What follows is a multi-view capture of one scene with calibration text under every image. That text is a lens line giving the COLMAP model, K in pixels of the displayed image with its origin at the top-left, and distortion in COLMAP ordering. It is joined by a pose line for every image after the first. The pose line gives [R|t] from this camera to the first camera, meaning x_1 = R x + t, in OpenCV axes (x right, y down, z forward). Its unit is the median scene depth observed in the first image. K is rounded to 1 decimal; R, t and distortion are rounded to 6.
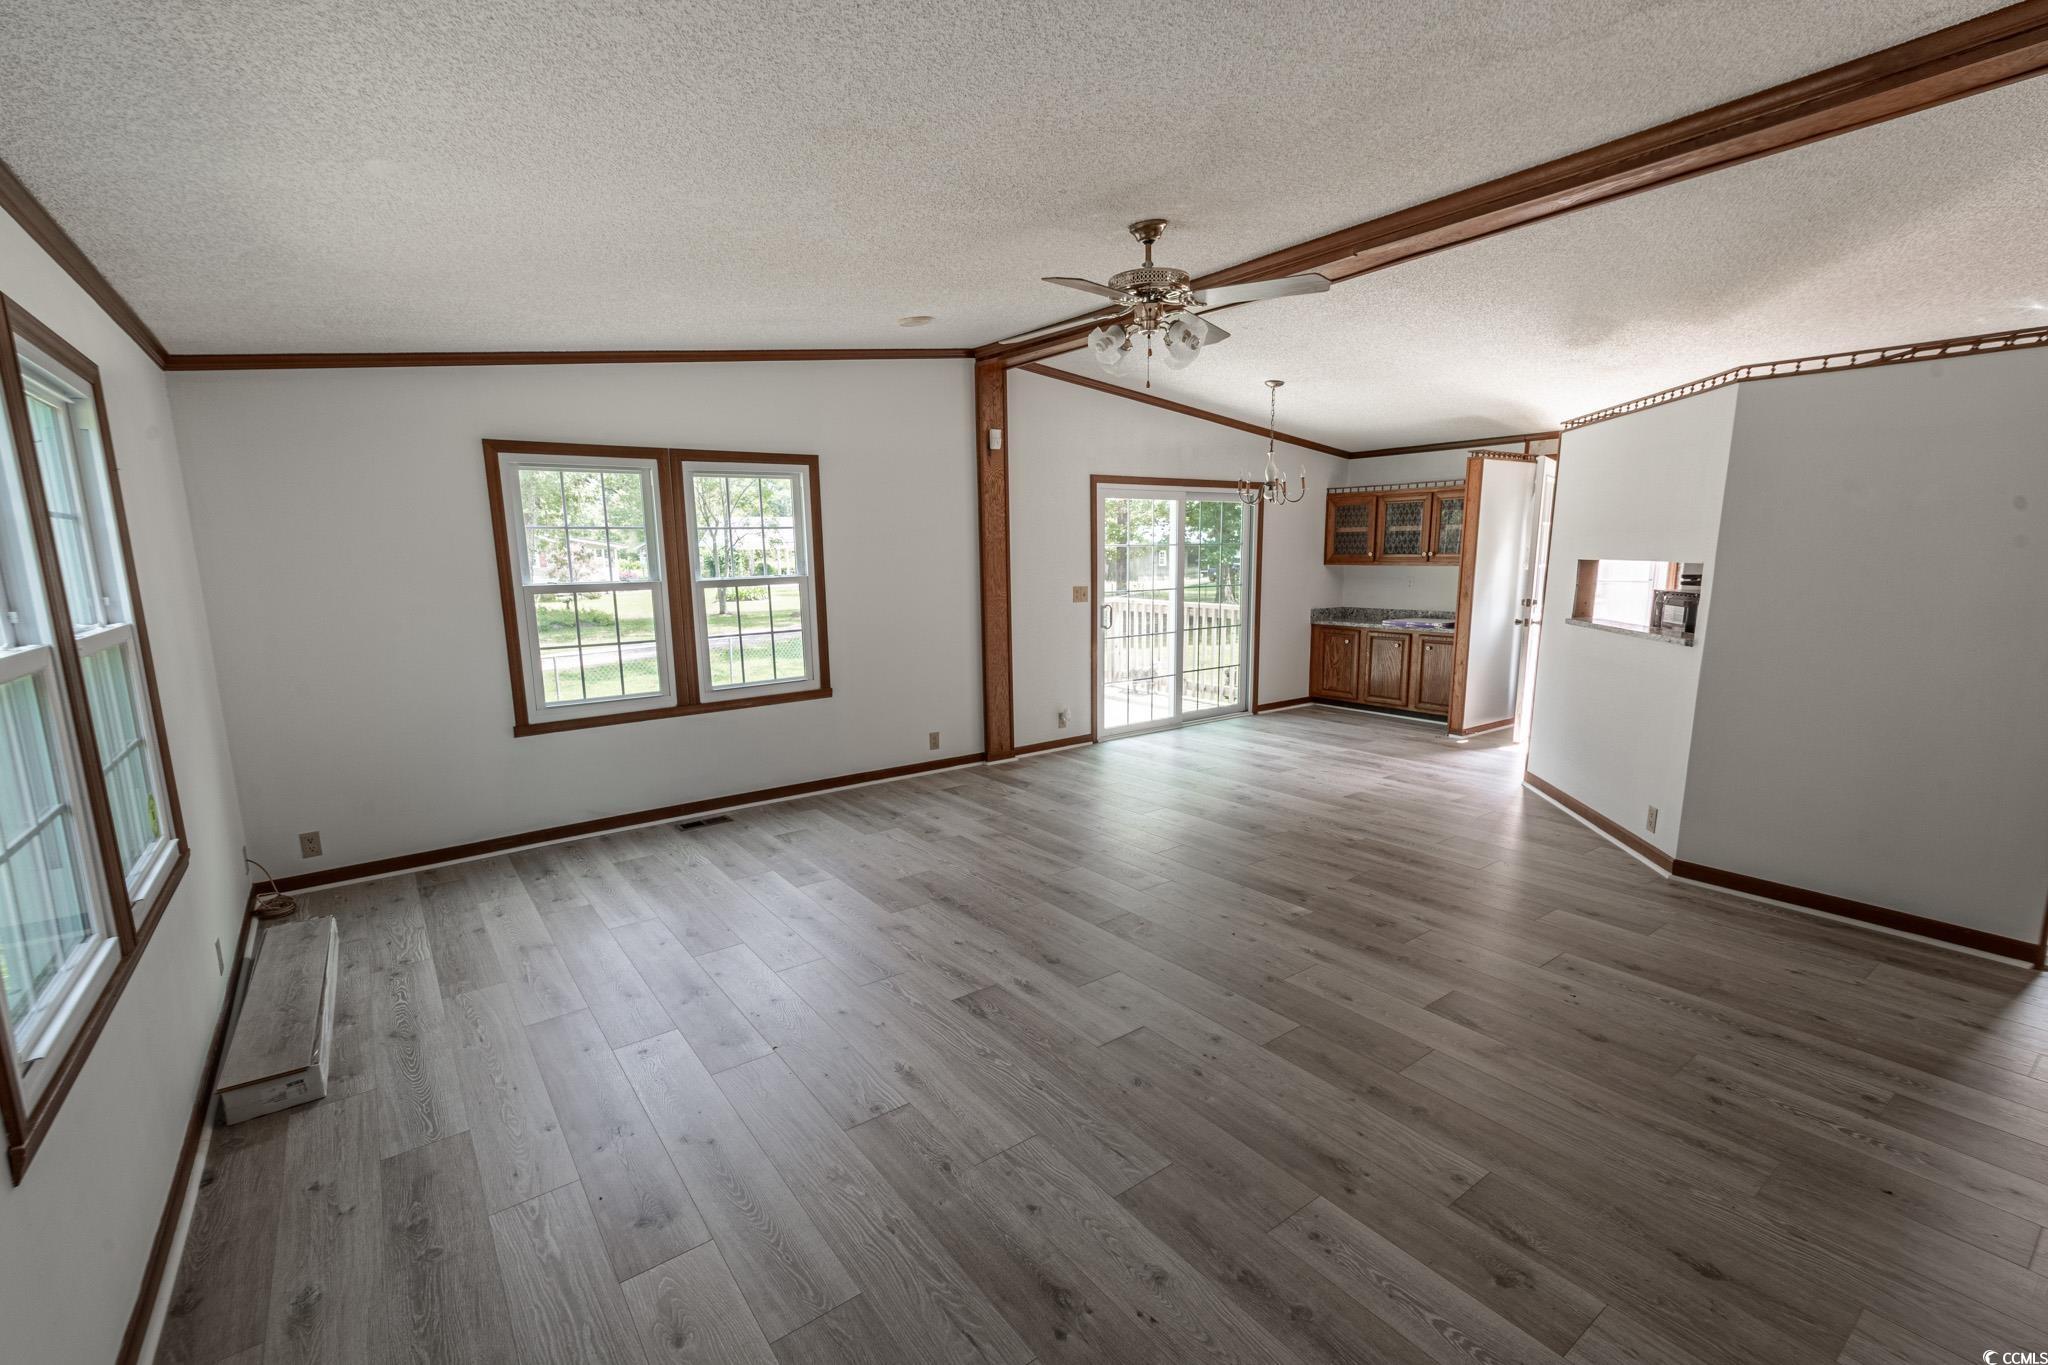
lens RADIAL K [[891.8, 0, 1023.5], [0, 891.8, 693.4], [0, 0, 1]] dist [0.010323, 0.000526]
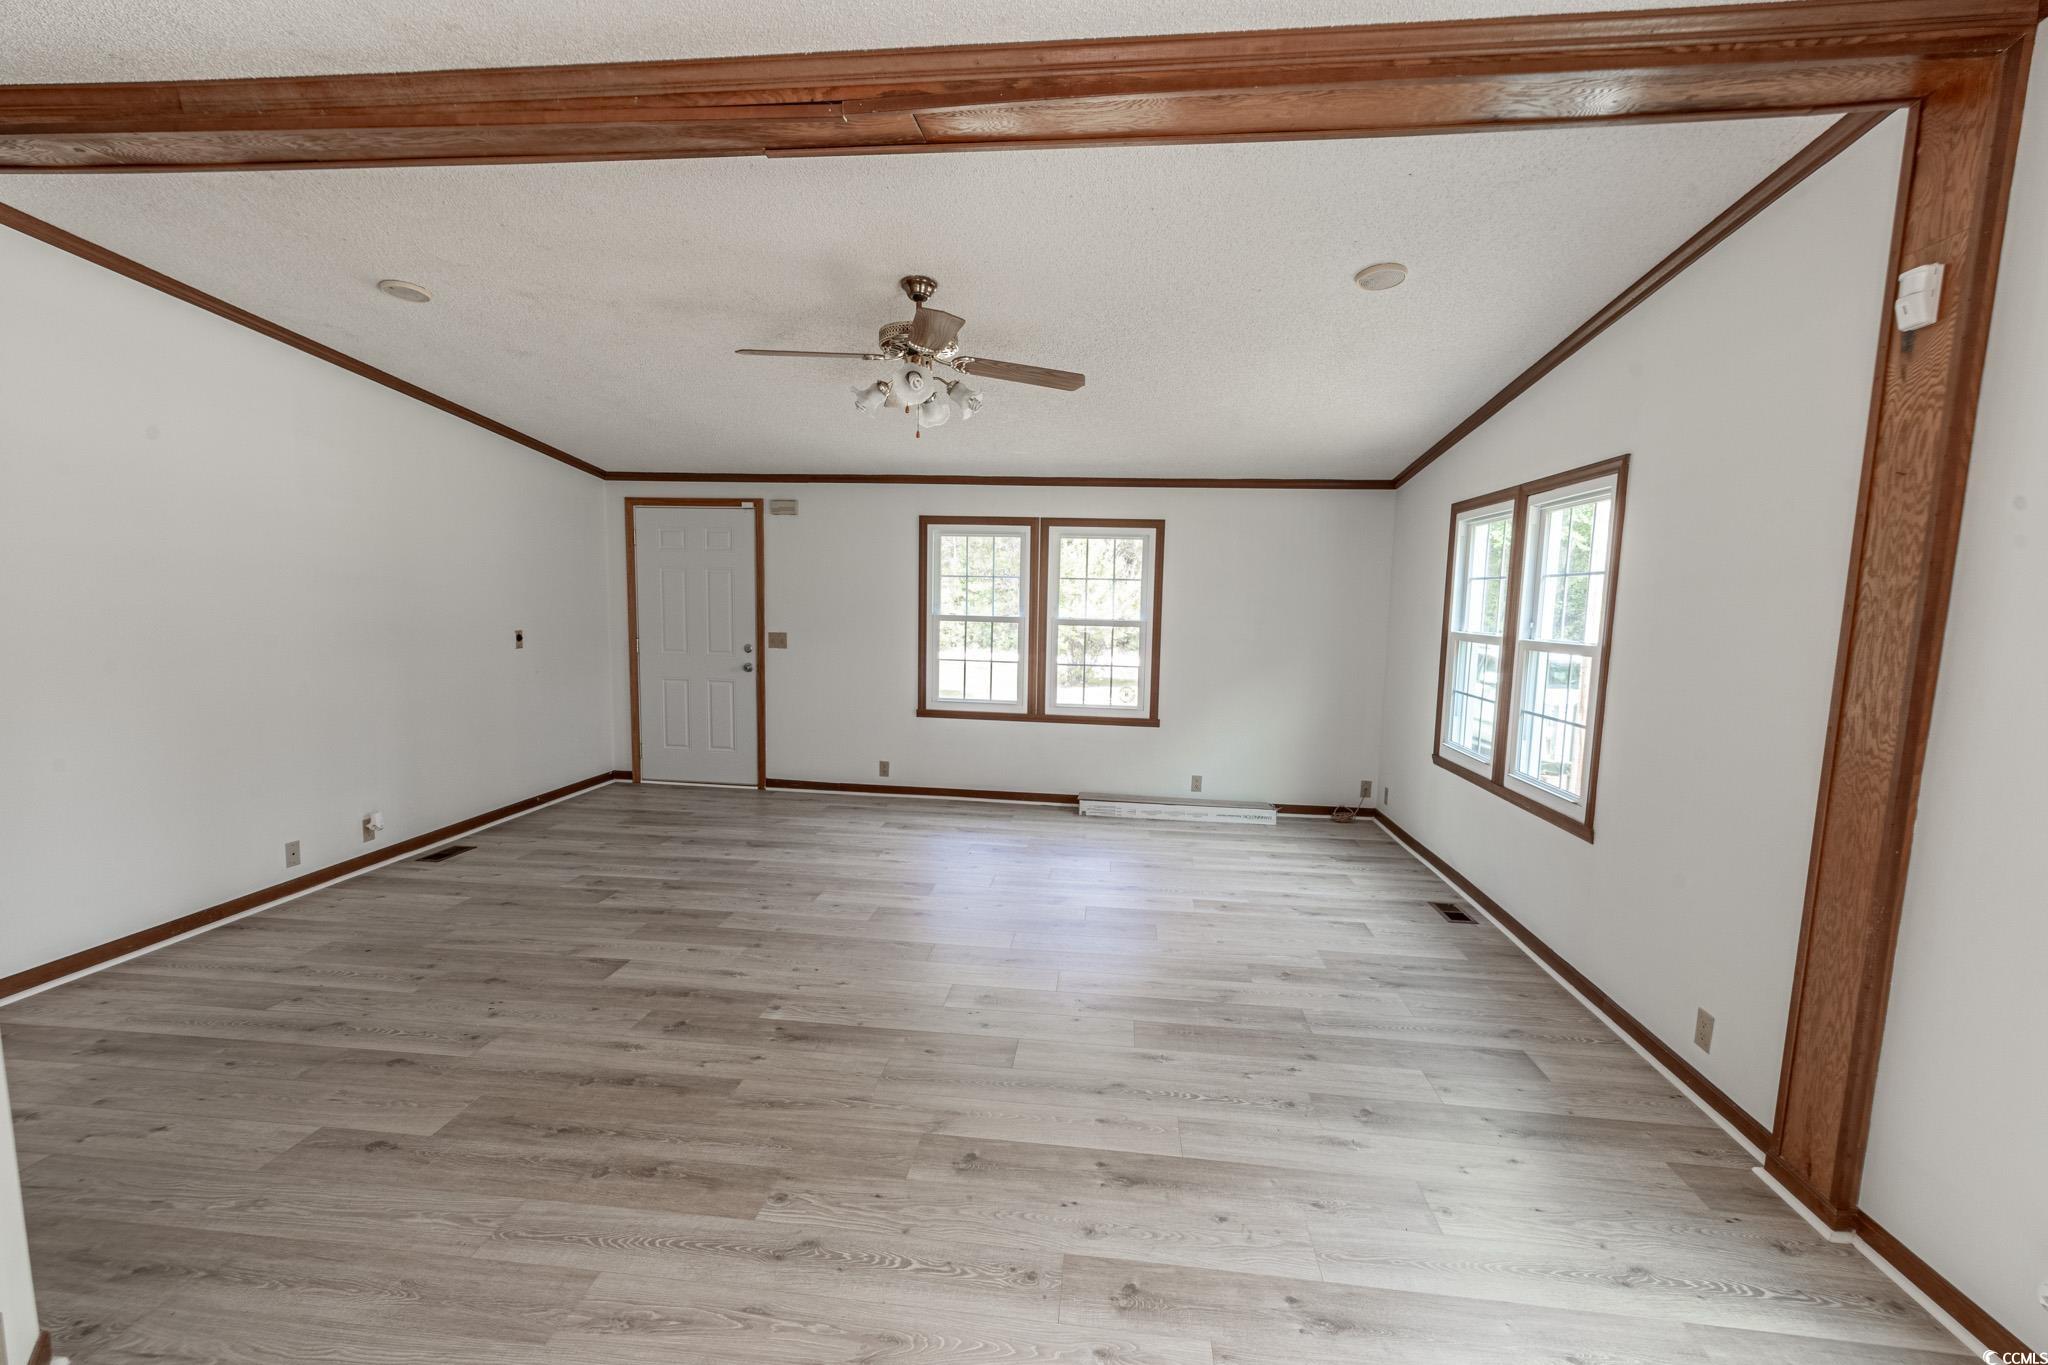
lens RADIAL K [[891.8, 0, 1021.5], [0, 891.8, 683.7], [0, 0, 1]] dist [0.010323, 0.000526]
pose [[-0.676539, 0.073626, -0.732717, 0.562328], [-0.130807, 0.967152, 0.217961, -0.210490], [0.724696, 0.243303, -0.644685, 1.227621]]
